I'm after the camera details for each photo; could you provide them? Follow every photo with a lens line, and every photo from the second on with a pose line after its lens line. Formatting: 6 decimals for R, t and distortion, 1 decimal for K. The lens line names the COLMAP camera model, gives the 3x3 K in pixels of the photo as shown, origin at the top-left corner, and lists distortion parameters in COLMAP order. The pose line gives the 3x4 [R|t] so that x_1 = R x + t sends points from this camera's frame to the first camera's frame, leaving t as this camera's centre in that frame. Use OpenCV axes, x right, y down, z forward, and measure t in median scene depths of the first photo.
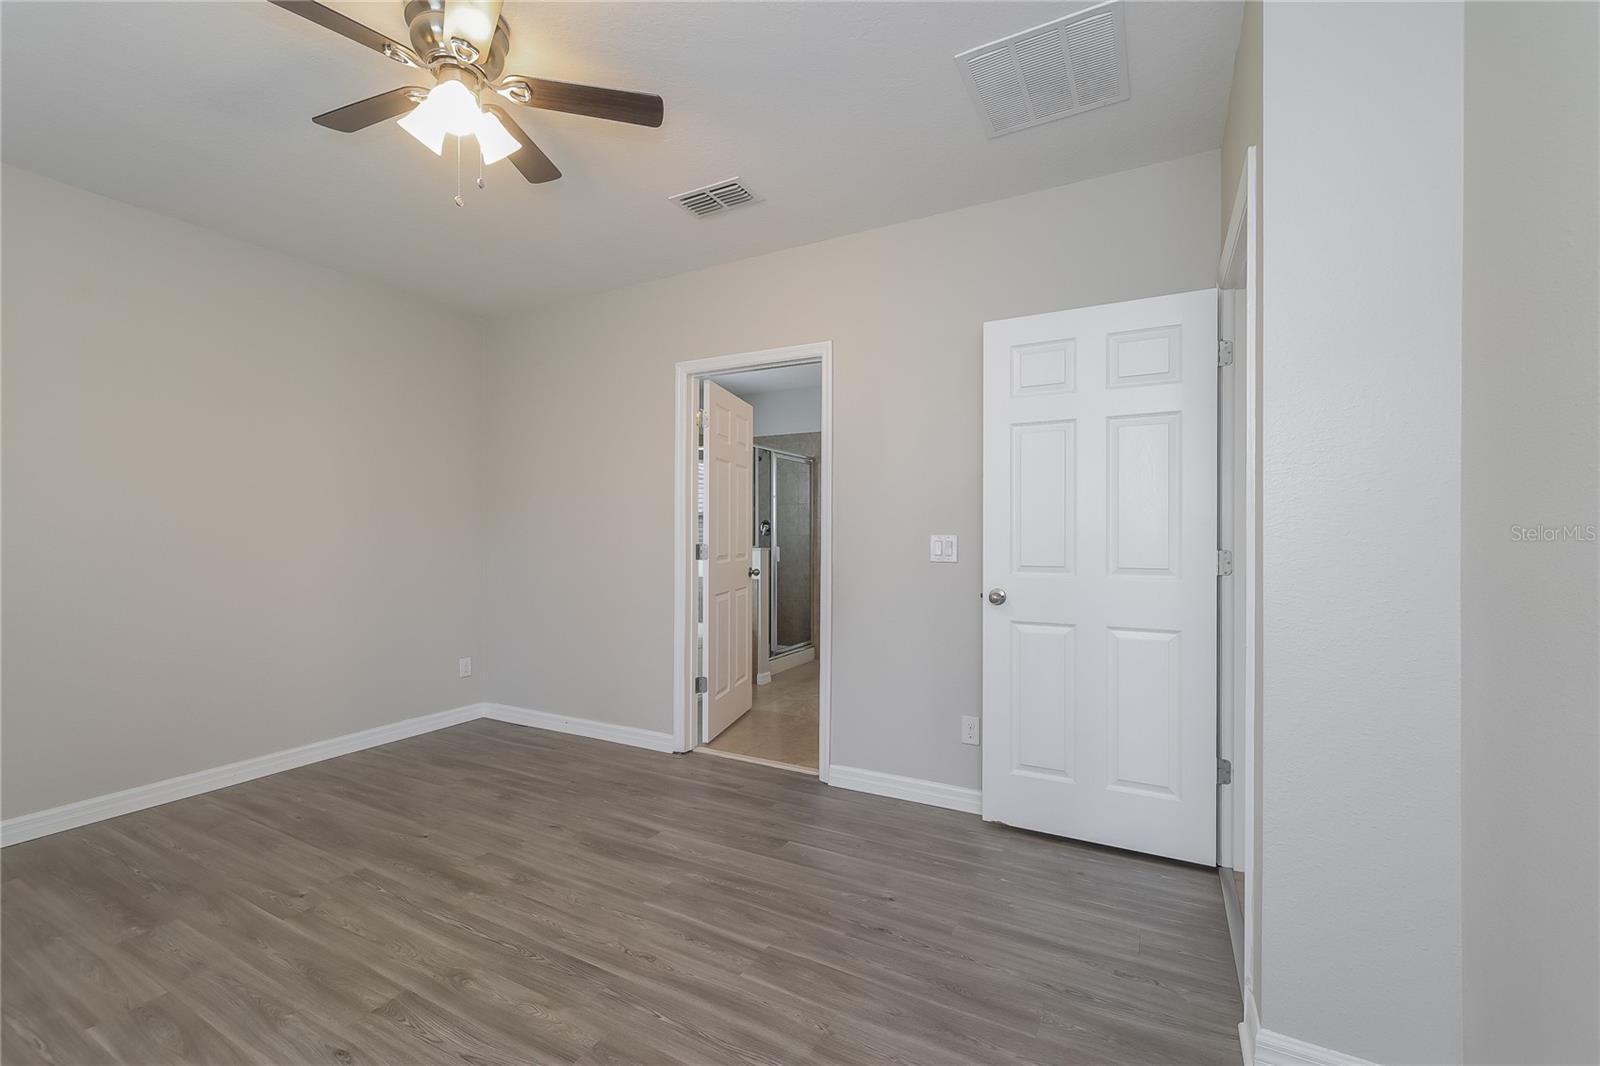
lens RADIAL K [[666.9, 0, 800.0], [0, 666.9, 533.0], [0, 0, 1]] dist [0.004451, 0.000212]
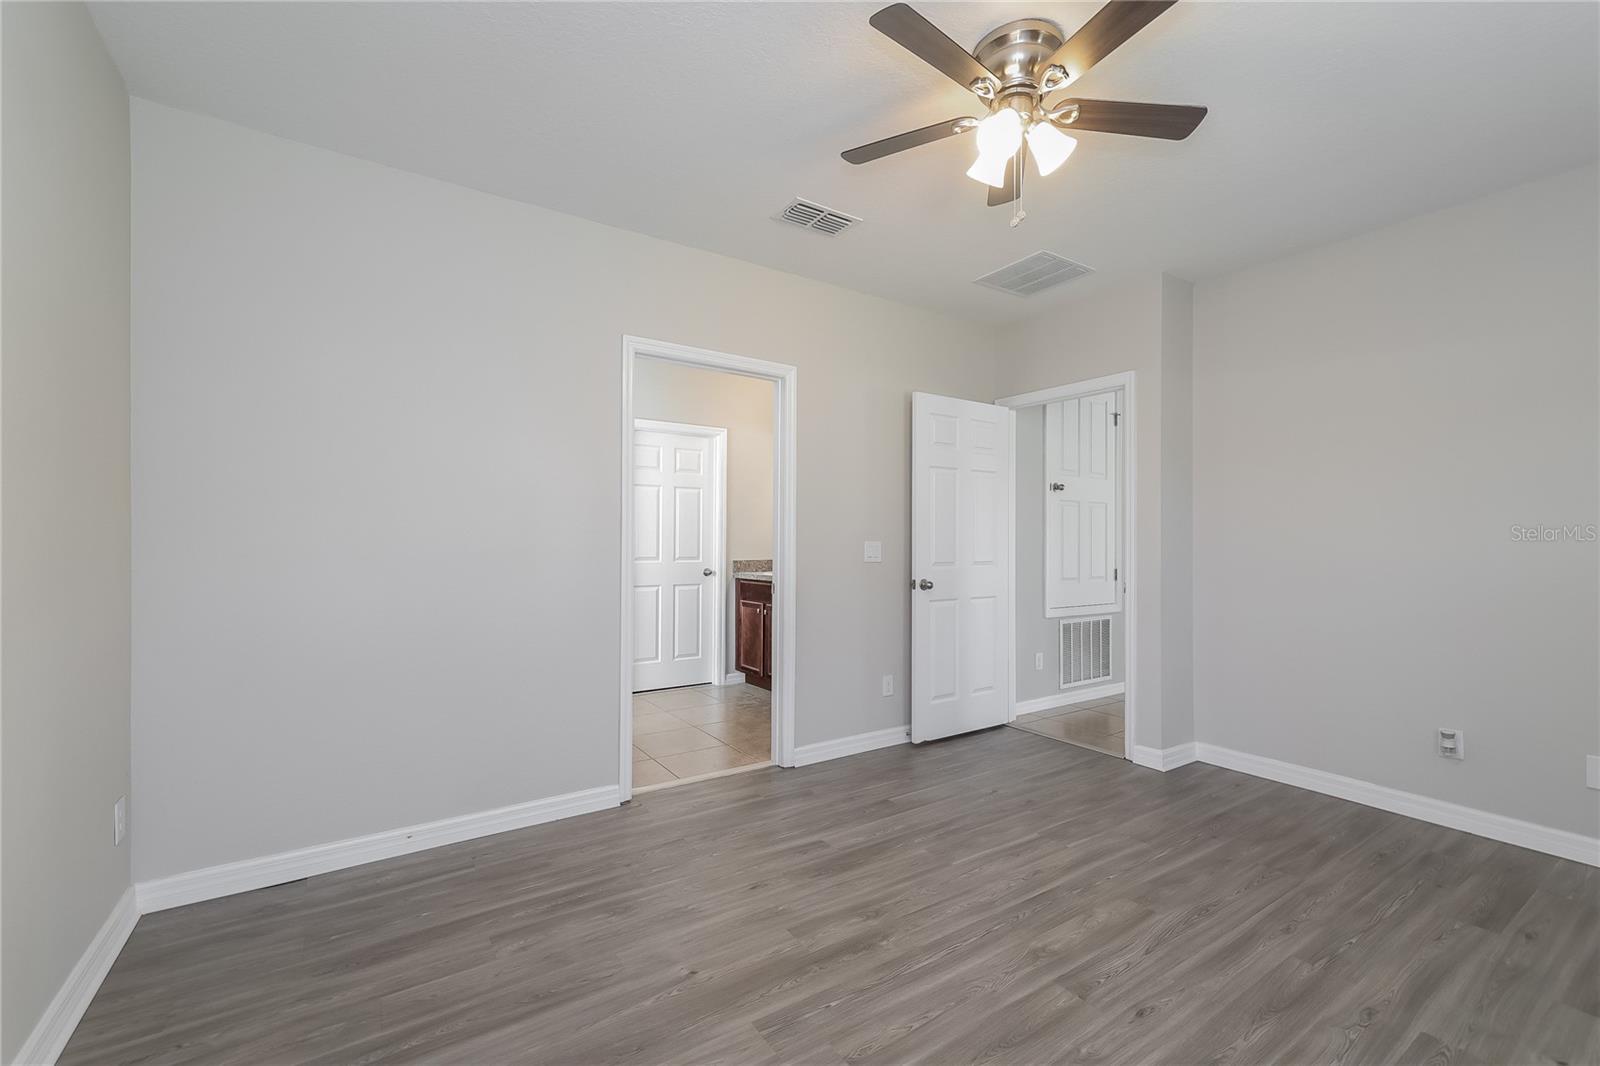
lens RADIAL K [[666.9, 0, 800.0], [0, 666.9, 533.0], [0, 0, 1]] dist [0.004451, 0.000212]
pose [[0.469427, 0.012561, 0.882882, -1.121328], [-0.004836, 0.999920, -0.011654, 0.002988], [-0.882958, 0.001201, 0.469450, 0.569762]]
